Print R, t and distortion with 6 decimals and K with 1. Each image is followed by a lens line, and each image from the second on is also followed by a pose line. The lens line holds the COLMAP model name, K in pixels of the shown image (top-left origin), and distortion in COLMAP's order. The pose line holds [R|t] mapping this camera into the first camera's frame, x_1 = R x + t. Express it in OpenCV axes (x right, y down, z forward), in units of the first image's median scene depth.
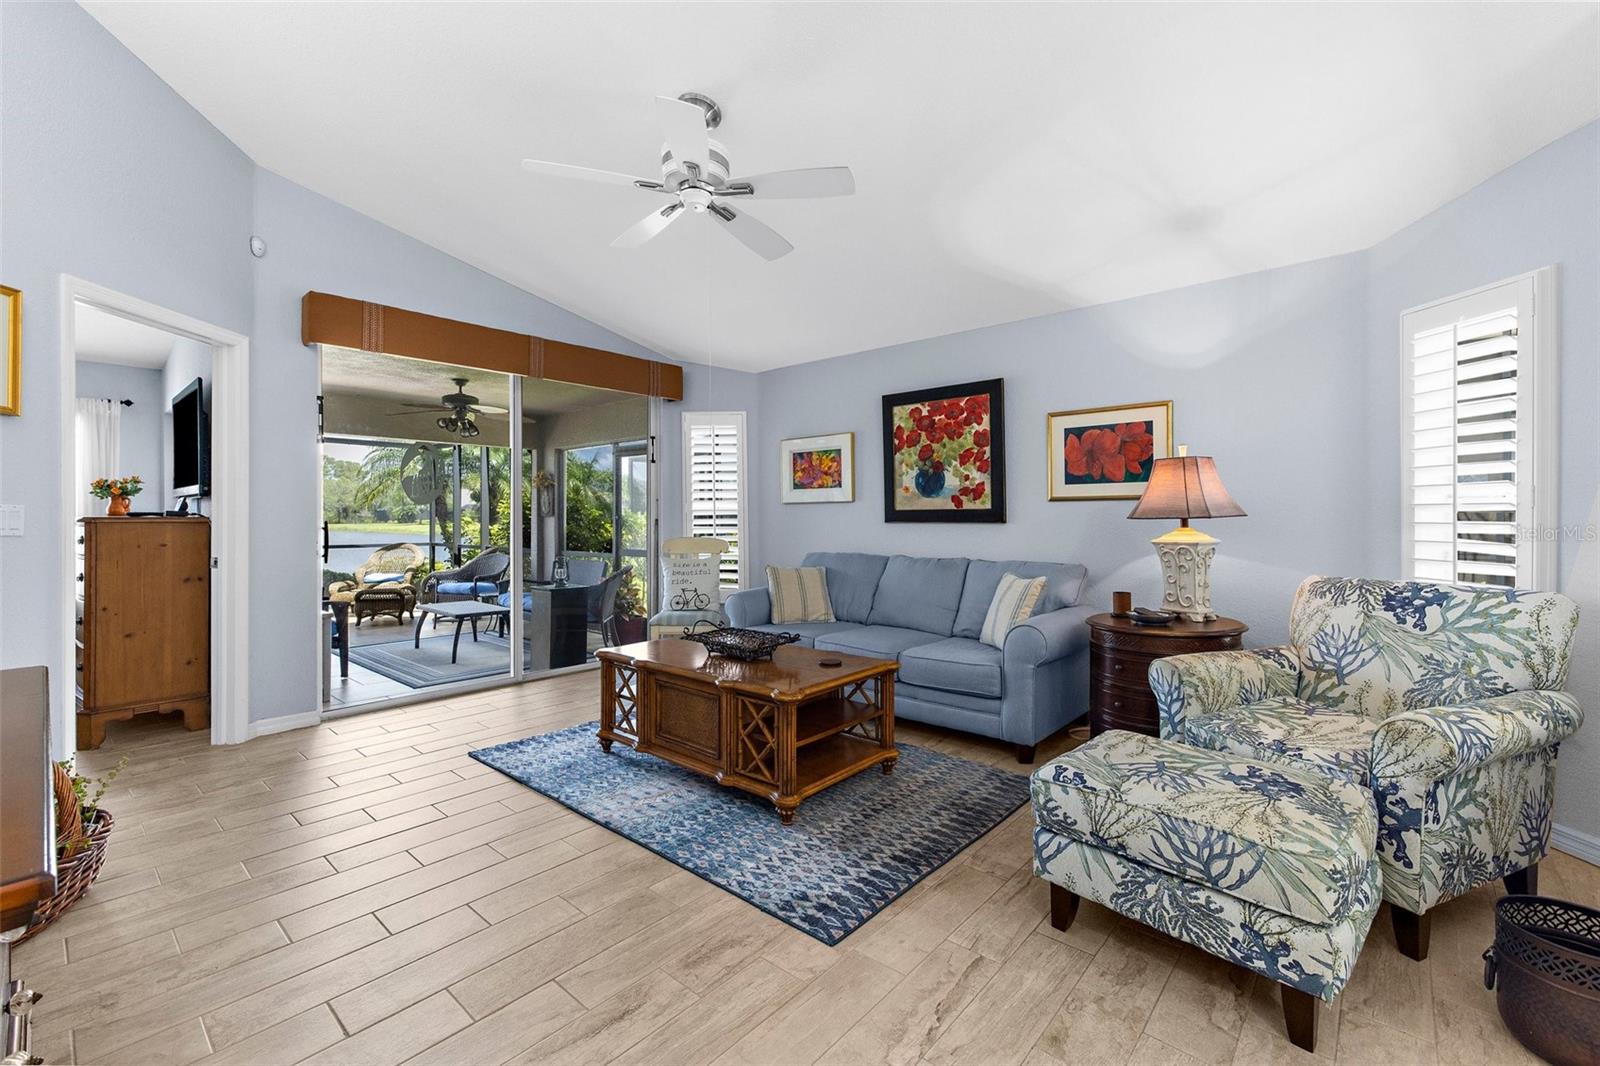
lens RADIAL K [[678.3, 0, 801.7], [0, 678.3, 514.5], [0, 0, 1]] dist [0.000482, 0.000092]
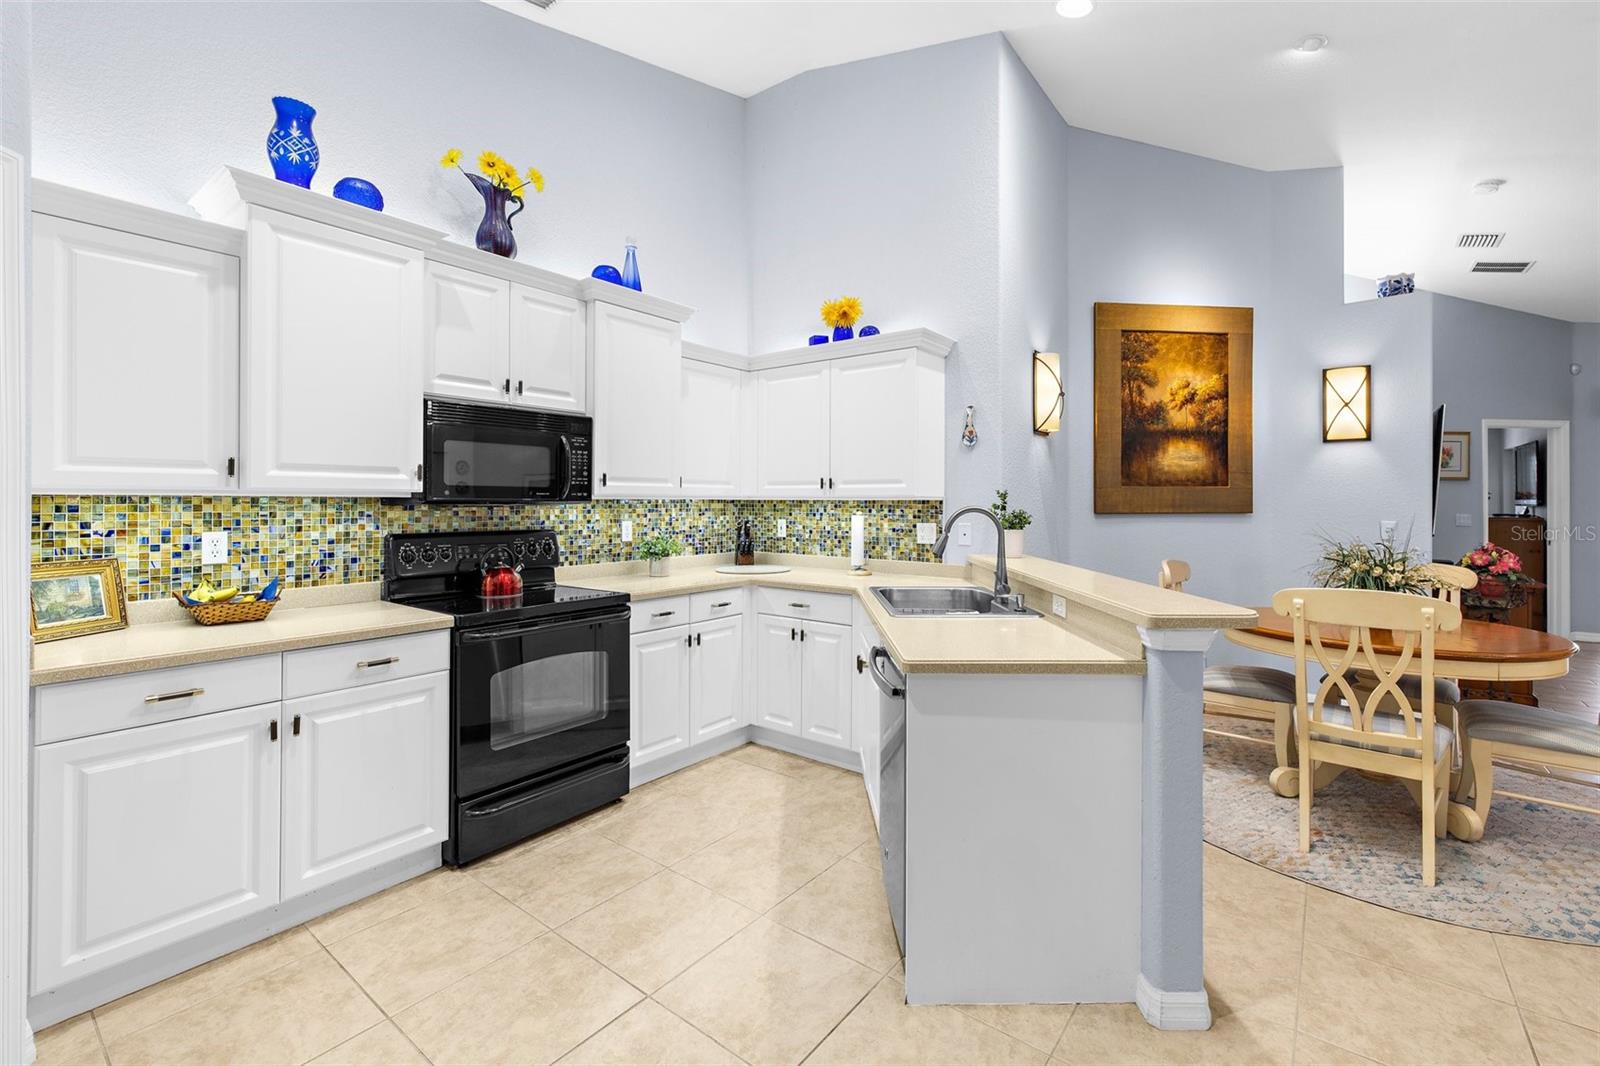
lens RADIAL K [[689.2, 0, 807.4], [0, 689.2, 499.5], [0, 0, 1]] dist [-0.000021, 0.000204]
pose [[0.066282, -0.002616, -0.997797, 0.717995], [0.000646, 0.999996, -0.002579, -0.036479], [0.997801, -0.000474, 0.066284, -0.935199]]
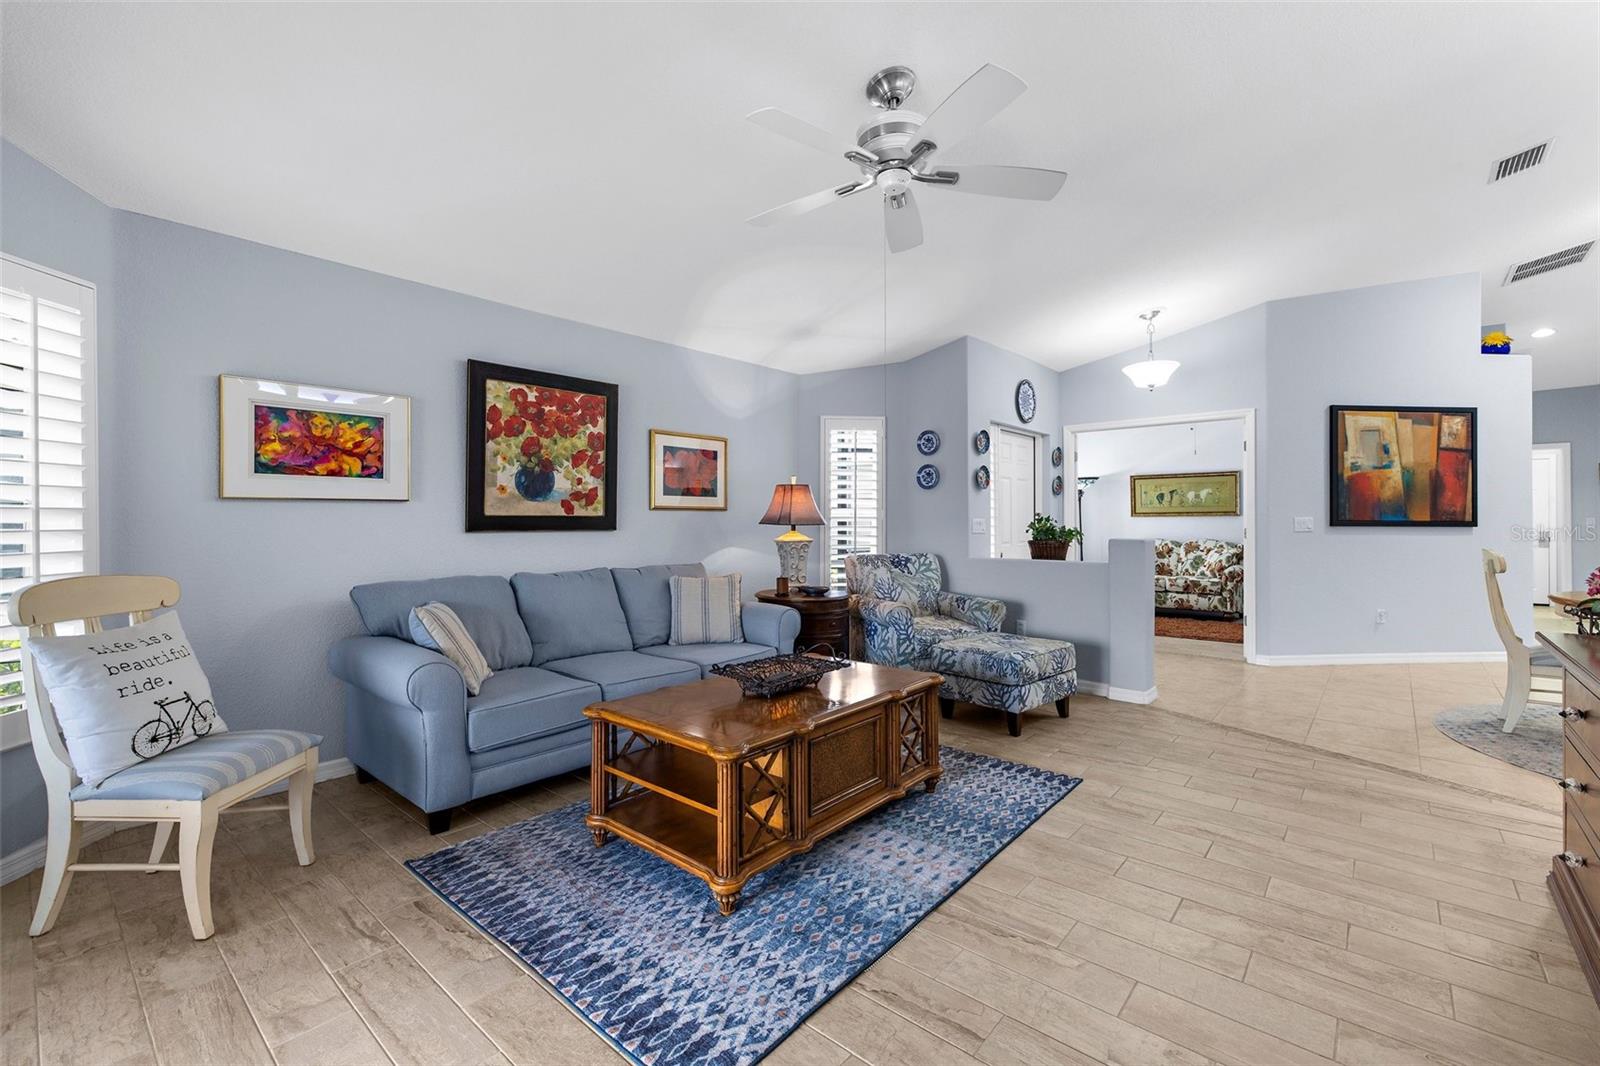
lens RADIAL K [[679.1, 0, 796.9], [0, 679.1, 525.0], [0, 0, 1]] dist [-0.000396, 0.000452]
pose [[-0.004494, -0.002508, 0.999987, -0.671383], [-0.002074, 0.999995, 0.002499, 0.001545], [-0.999988, -0.002062, -0.004499, 0.707628]]
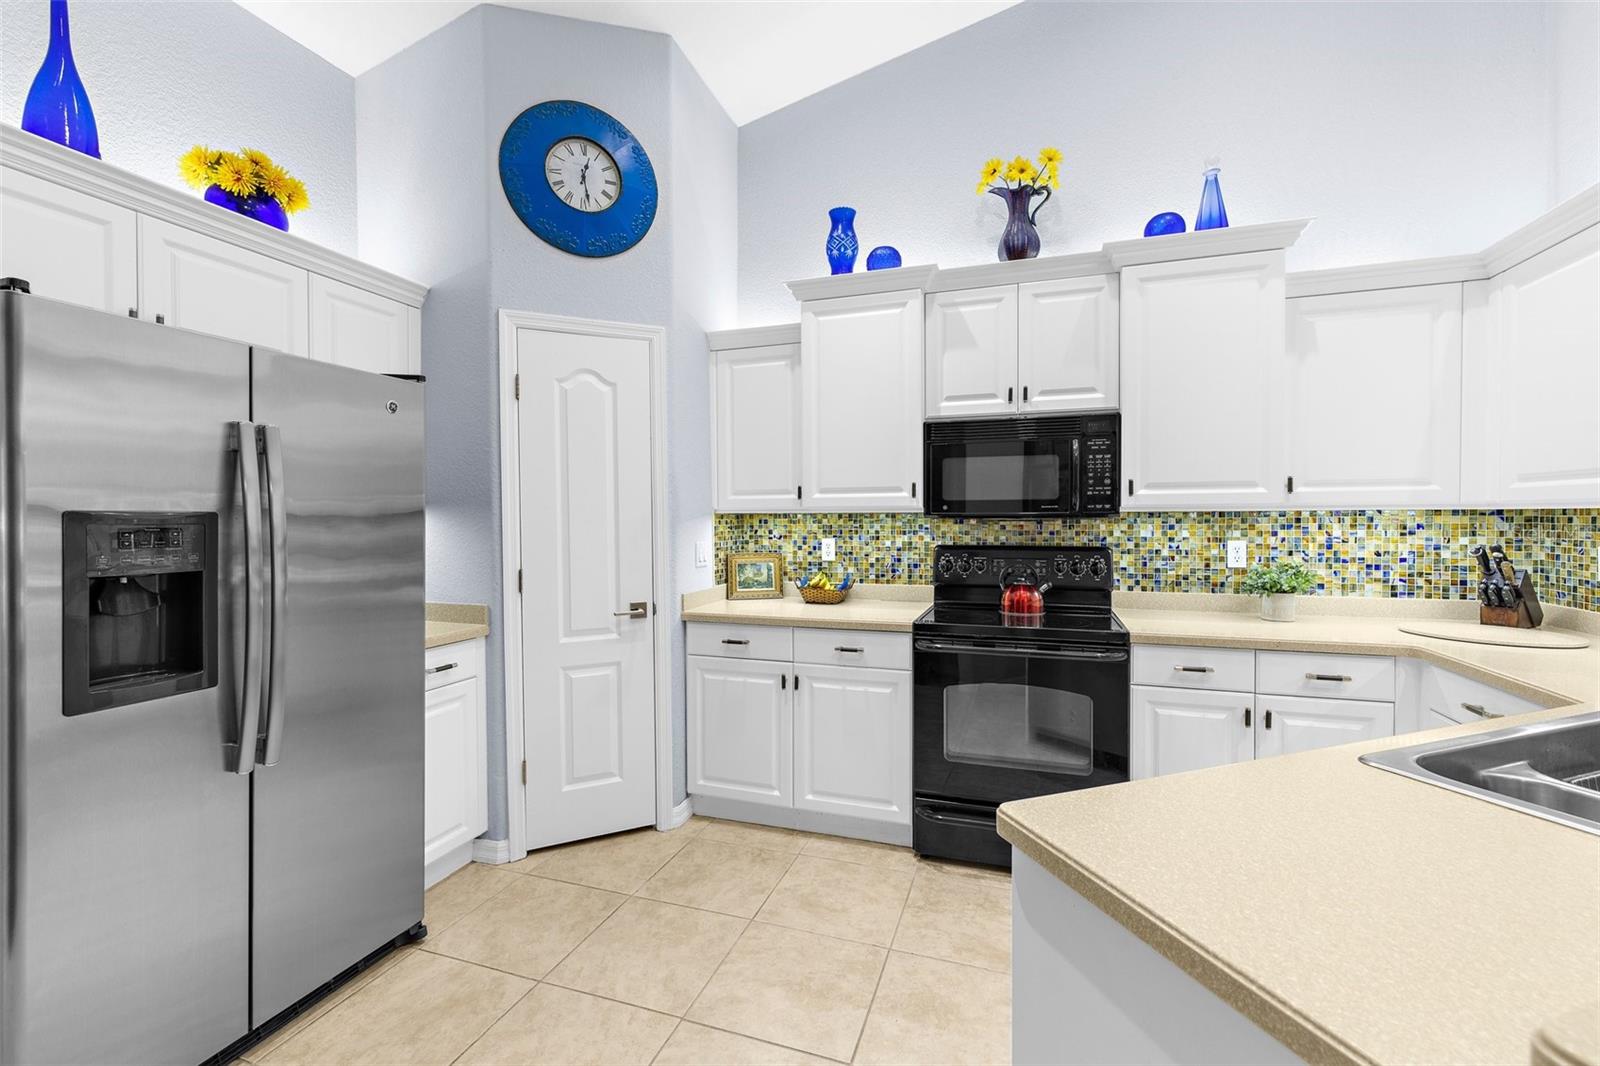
lens RADIAL K [[675.6, 0, 804.1], [0, 675.6, 527.8], [0, 0, 1]] dist [0.000084, 0.000684]
pose [[-0.924617, 0.011364, -0.380728, 0.458976], [0.006605, 0.999883, 0.013802, -0.034942], [0.380840, 0.010246, -0.924584, -0.679644]]
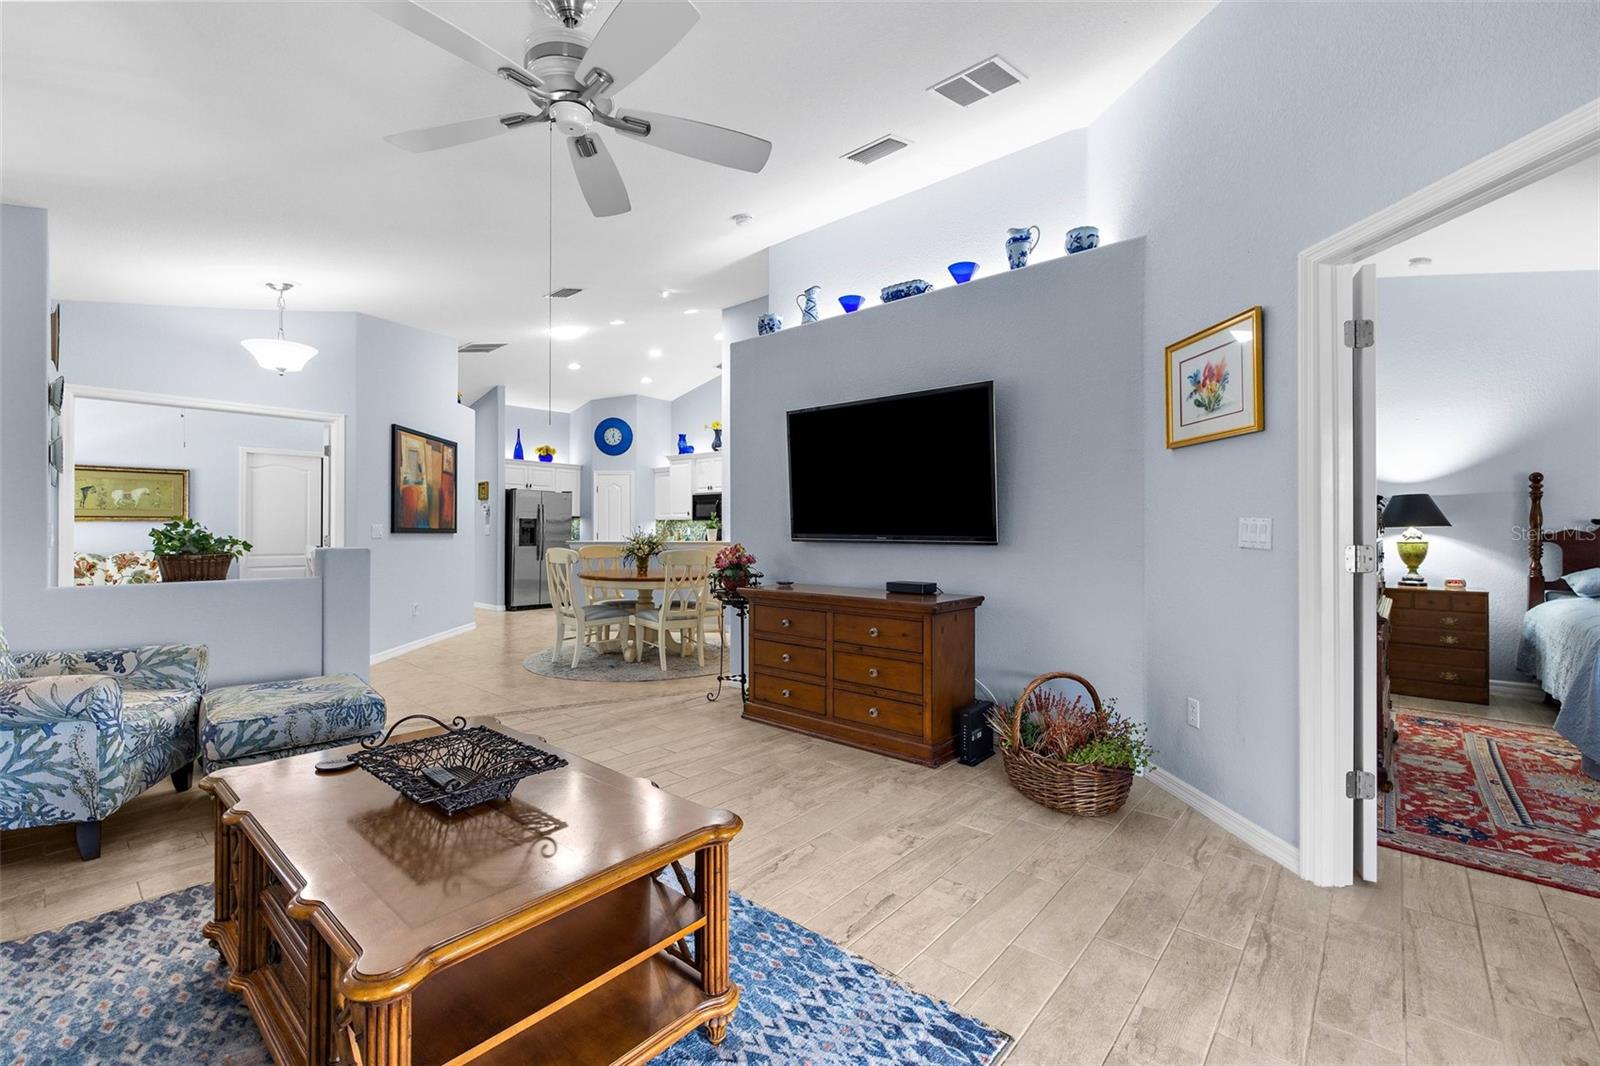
lens RADIAL K [[675.6, 0, 804.1], [0, 675.6, 527.8], [0, 0, 1]] dist [0.000084, 0.000684]
pose [[-0.999993, 0.000215, -0.003618, -0.260156], [0.000238, 0.999979, -0.006409, 0.003411], [0.003616, -0.006410, -0.999973, 1.099872]]
